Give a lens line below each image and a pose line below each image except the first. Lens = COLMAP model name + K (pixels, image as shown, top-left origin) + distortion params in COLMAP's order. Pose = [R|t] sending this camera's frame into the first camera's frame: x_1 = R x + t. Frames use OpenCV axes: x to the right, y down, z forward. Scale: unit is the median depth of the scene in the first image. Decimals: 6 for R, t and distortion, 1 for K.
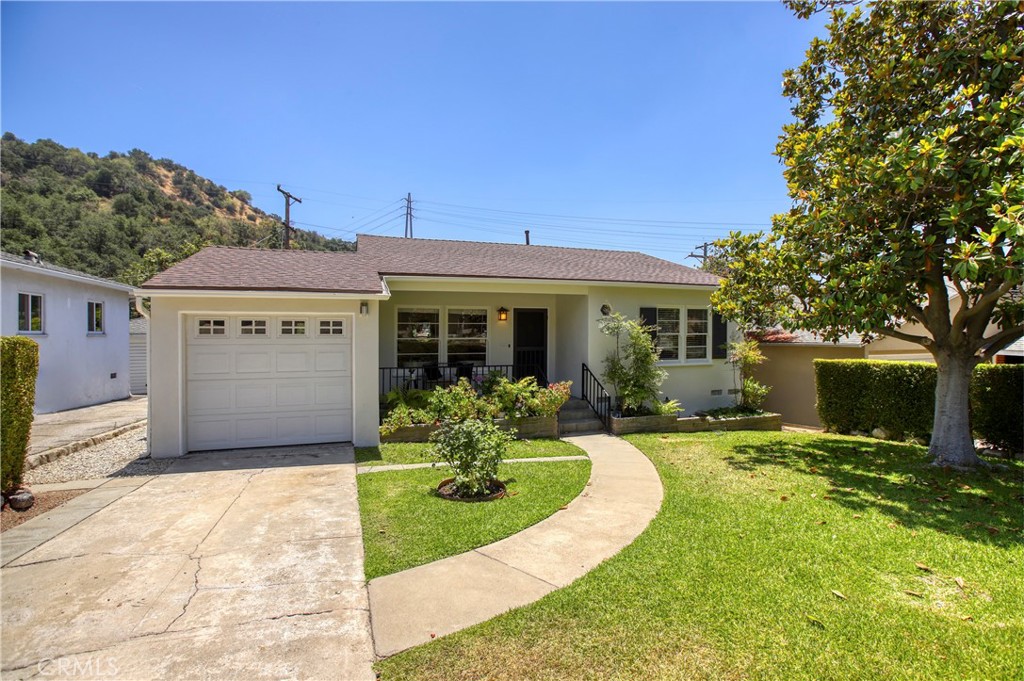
lens RADIAL K [[491.2, 0, 486.8], [0, 491.2, 356.8], [0, 0, 1]] dist [-0.061867, 0.031667]
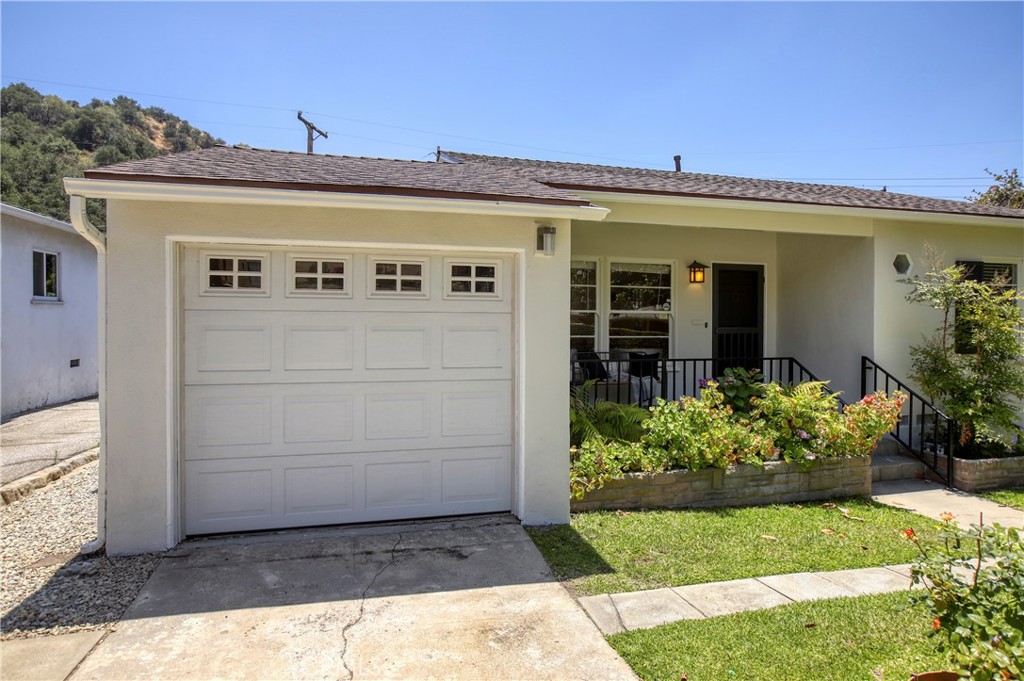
lens RADIAL K [[573.5, 0, 491.9], [0, 573.5, 351.3], [0, 0, 1]] dist [-0.072296, 0.057459]
pose [[0.998623, 0.014213, -0.050498, -0.211889], [-0.013362, 0.999764, 0.017149, 0.001817], [0.050730, -0.016451, 0.998577, 0.335230]]
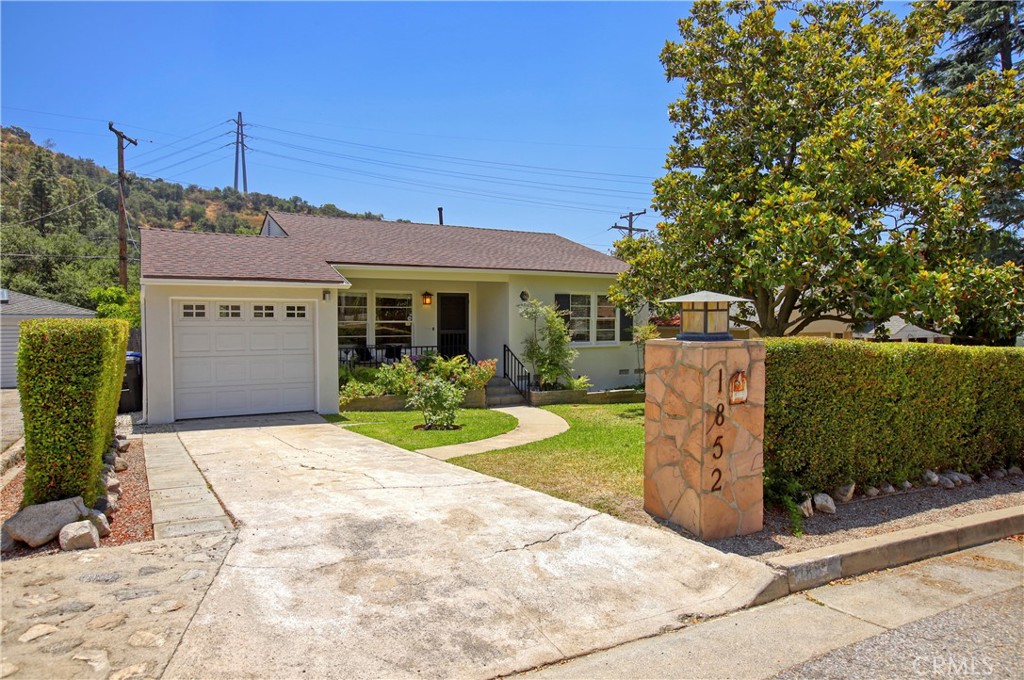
lens RADIAL K [[697.7, 0, 473.6], [0, 697.7, 339.5], [0, 0, 1]] dist [-0.001428, 0.000477]
pose [[0.983621, -0.001063, 0.180245, -0.159503], [0.003256, 0.999924, -0.011873, 0.020723], [-0.180218, 0.012266, 0.983550, -0.544969]]
